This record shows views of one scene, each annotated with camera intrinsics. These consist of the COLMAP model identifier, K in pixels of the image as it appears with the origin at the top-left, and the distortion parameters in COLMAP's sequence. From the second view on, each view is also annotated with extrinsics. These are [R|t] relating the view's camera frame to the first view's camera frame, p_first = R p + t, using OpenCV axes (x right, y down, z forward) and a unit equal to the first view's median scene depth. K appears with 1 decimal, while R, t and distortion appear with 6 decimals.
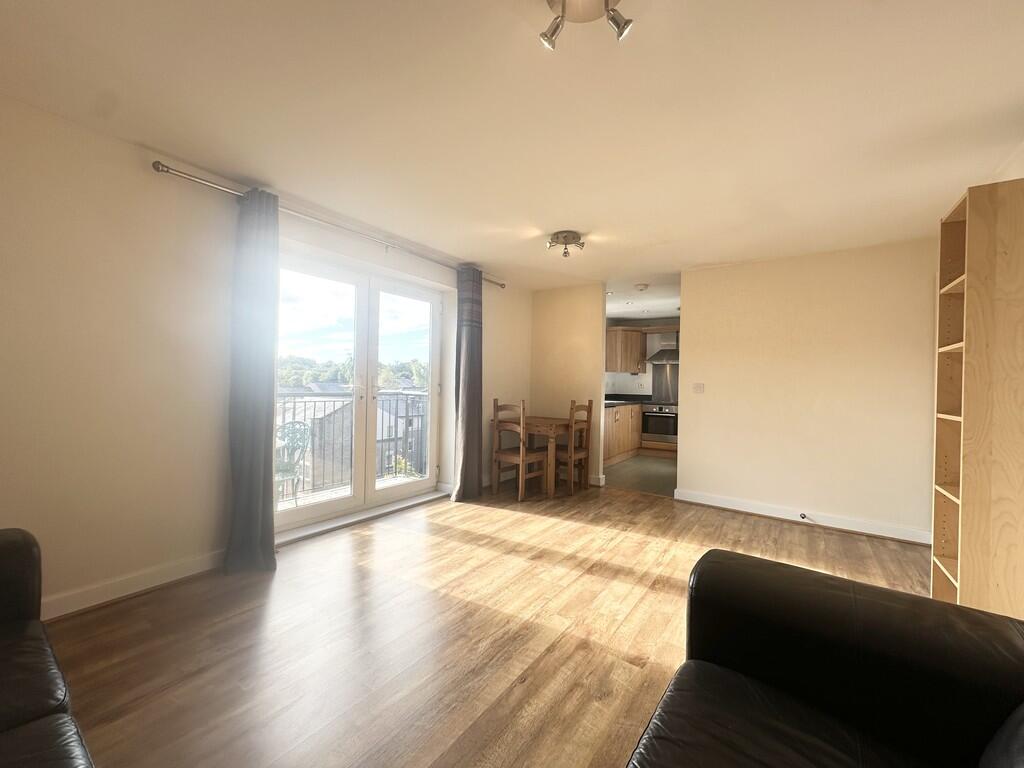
lens RADIAL K [[406.1, 0, 509.7], [0, 406.1, 382.4], [0, 0, 1]] dist [-0.002579, 0.000180]
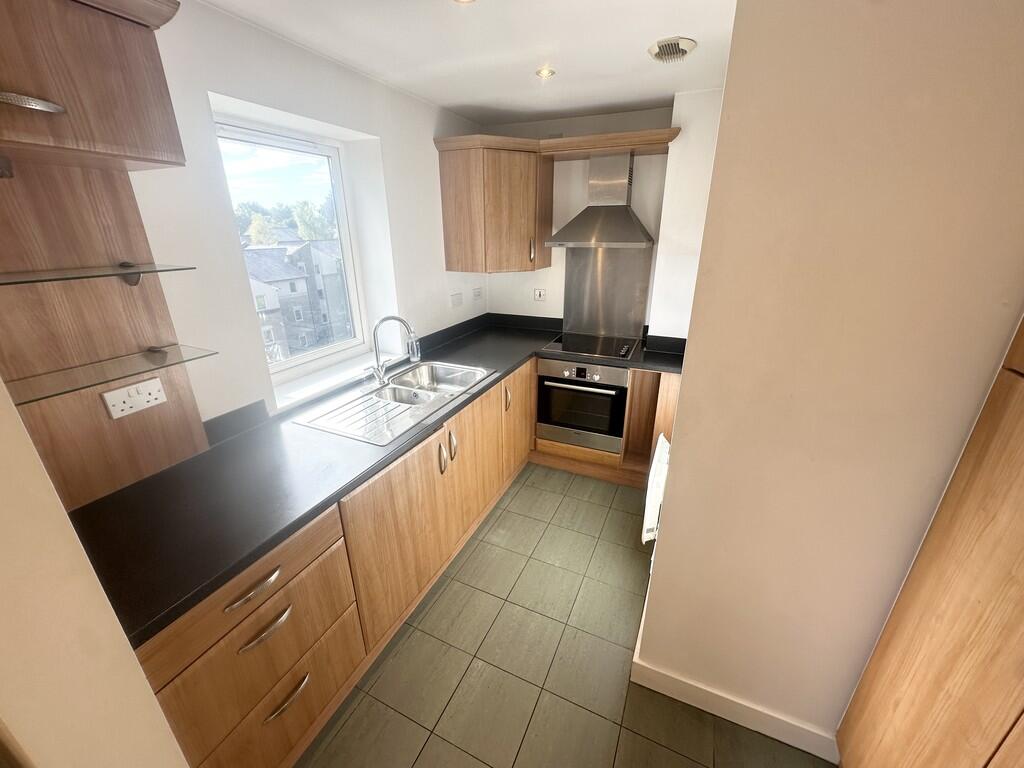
lens RADIAL K [[406.1, 0, 521.6], [0, 406.1, 387.7], [0, 0, 1]] dist [-0.002579, 0.000180]
pose [[0.975011, -0.094738, 0.200942, 0.032697], [0.014810, 0.930218, 0.366708, -0.009430], [-0.221661, -0.354568, 0.908376, 0.090502]]
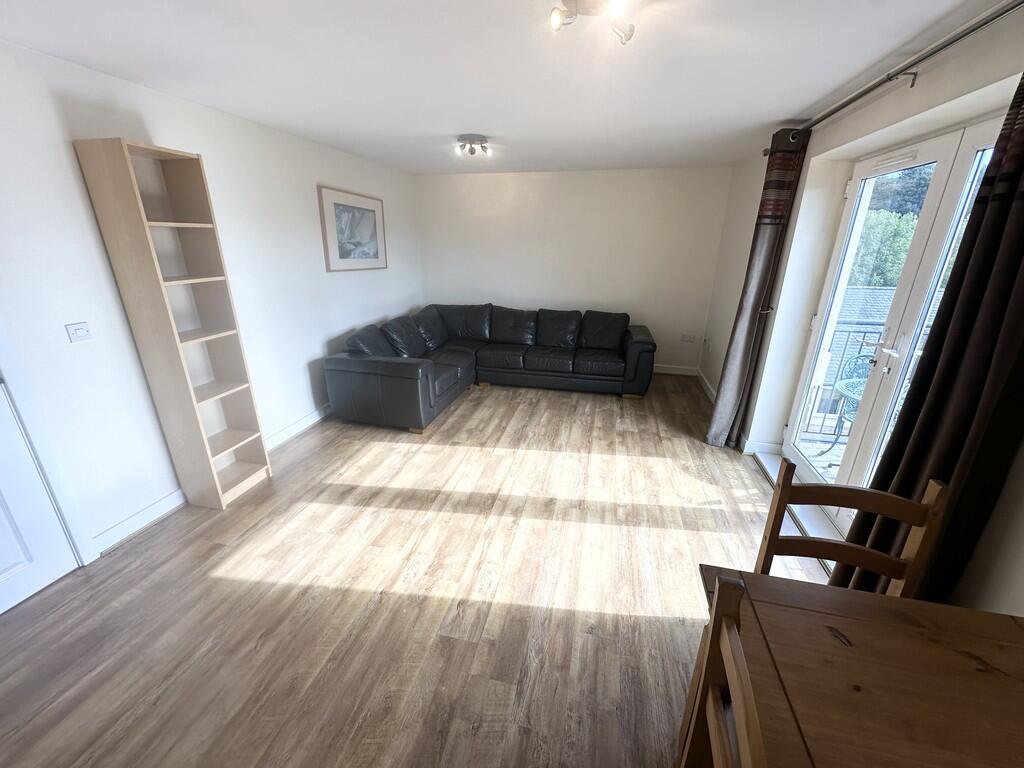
lens RADIAL K [[406.1, 0, 510.8], [0, 406.1, 383.5], [0, 0, 1]] dist [-0.002579, 0.000180]
pose [[-0.924272, 0.096564, -0.369319, 0.504850], [-0.030810, 0.945449, 0.324309, -0.154119], [0.380489, 0.311129, -0.870877, 1.801750]]
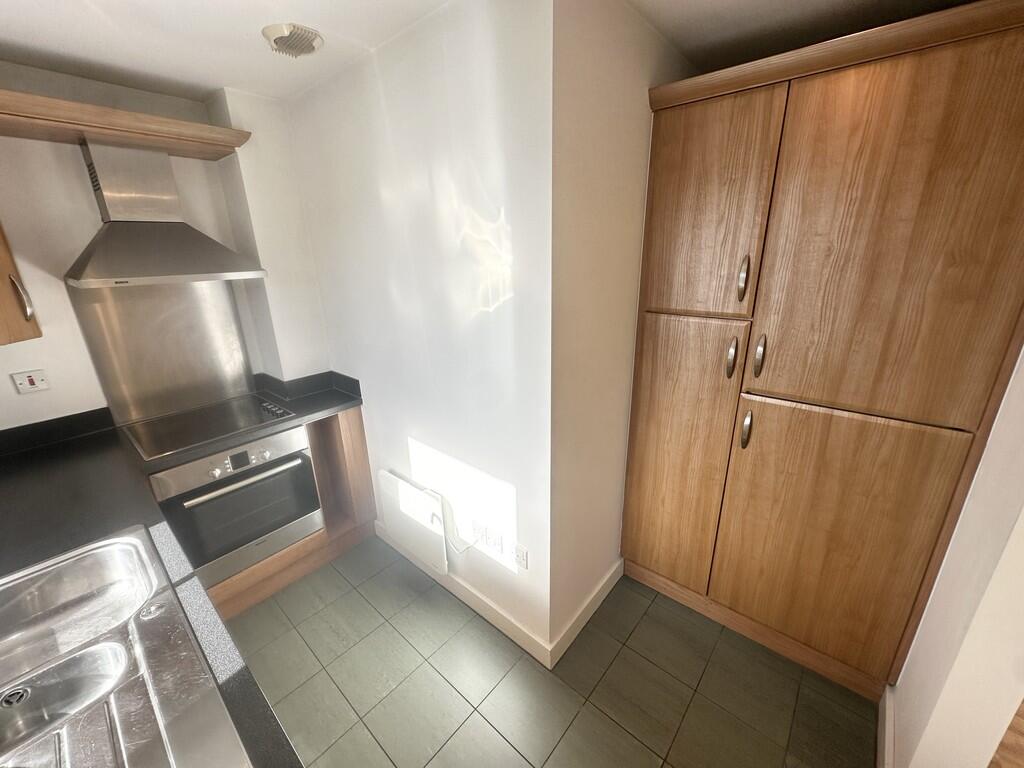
lens RADIAL K [[406.1, 0, 518.8], [0, 406.1, 383.2], [0, 0, 1]] dist [-0.002579, 0.000180]
pose [[0.072687, -0.331062, 0.940805, 0.020581], [0.022933, 0.943606, 0.330276, -0.009559], [-0.997091, -0.002431, 0.076180, 0.111034]]
